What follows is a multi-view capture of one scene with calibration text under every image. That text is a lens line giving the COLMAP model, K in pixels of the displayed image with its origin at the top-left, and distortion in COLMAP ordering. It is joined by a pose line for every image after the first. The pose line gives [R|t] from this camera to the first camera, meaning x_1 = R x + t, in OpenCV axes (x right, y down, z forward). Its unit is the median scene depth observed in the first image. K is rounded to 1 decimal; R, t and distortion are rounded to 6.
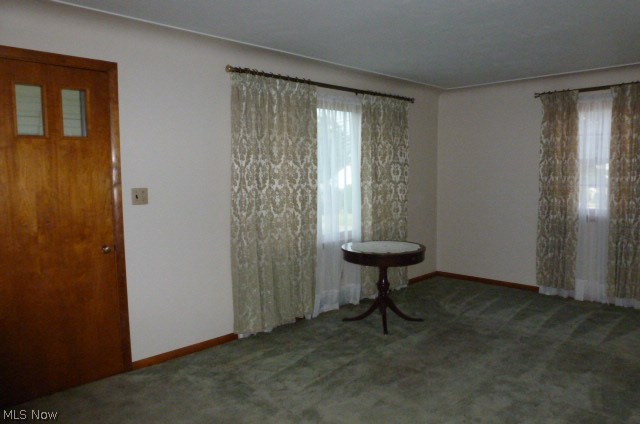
lens RADIAL K [[463.2, 0, 332.1], [0, 463.2, 210.8], [0, 0, 1]] dist [-0.038262, 0.002350]
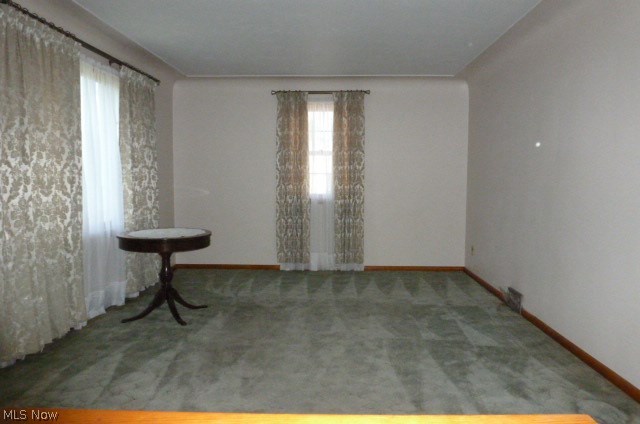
lens RADIAL K [[463.2, 0, 332.1], [0, 463.2, 210.8], [0, 0, 1]] dist [-0.038262, 0.002350]
pose [[0.733176, -0.036210, 0.679074, -0.263409], [0.045732, 0.998946, 0.003892, 0.044613], [-0.678499, 0.028202, 0.734060, 0.103232]]
